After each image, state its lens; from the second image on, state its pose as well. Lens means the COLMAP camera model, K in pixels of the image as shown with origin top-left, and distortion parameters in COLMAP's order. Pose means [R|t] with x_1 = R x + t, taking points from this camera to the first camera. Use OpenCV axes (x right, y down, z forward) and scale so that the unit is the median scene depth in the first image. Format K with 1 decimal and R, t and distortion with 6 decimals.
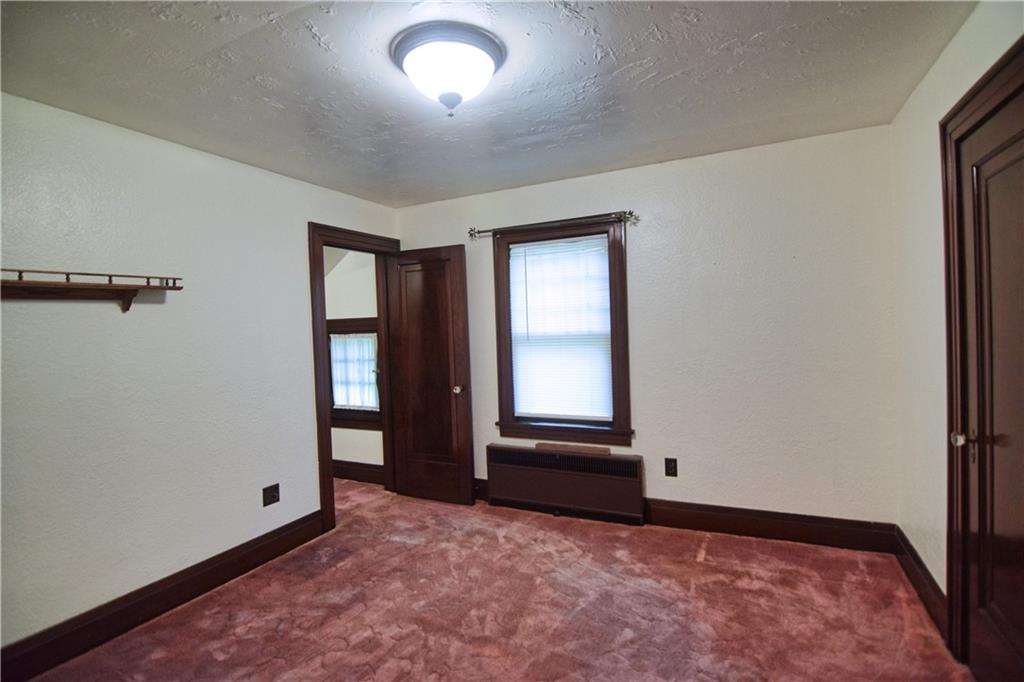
lens RADIAL K [[493.1, 0, 512.7], [0, 493.1, 337.9], [0, 0, 1]] dist [-0.013358, -0.006233]
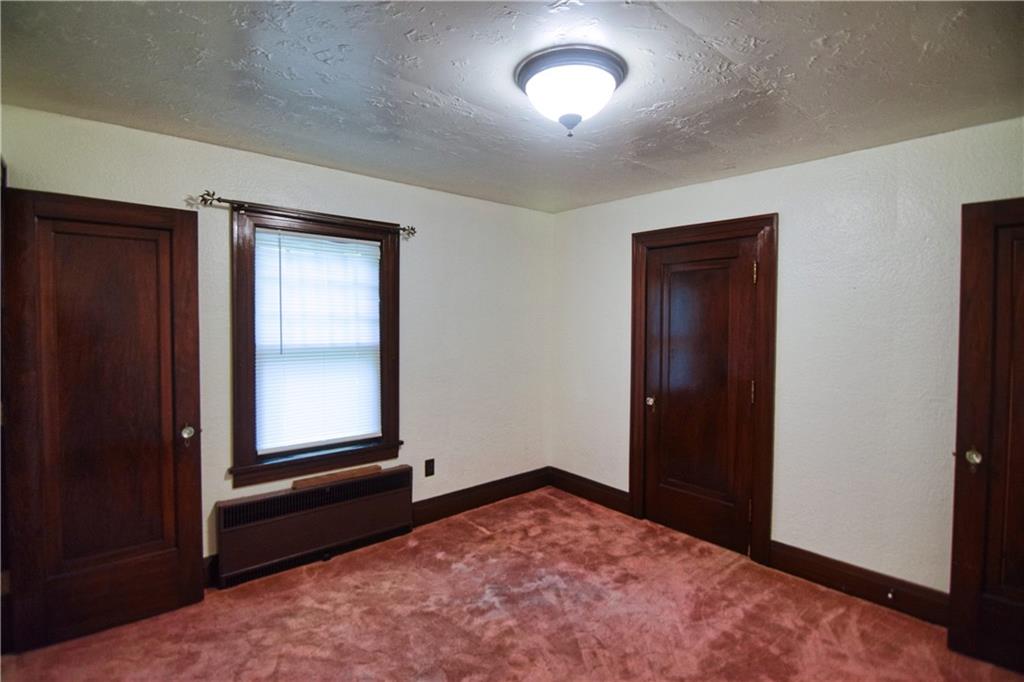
lens RADIAL K [[493.1, 0, 513.6], [0, 493.1, 338.0], [0, 0, 1]] dist [-0.013358, -0.006233]
pose [[0.392646, 0.008436, 0.919651, -0.594396], [-0.000178, 0.999959, -0.009096, -0.015085], [-0.919690, 0.003408, 0.392631, 0.384300]]
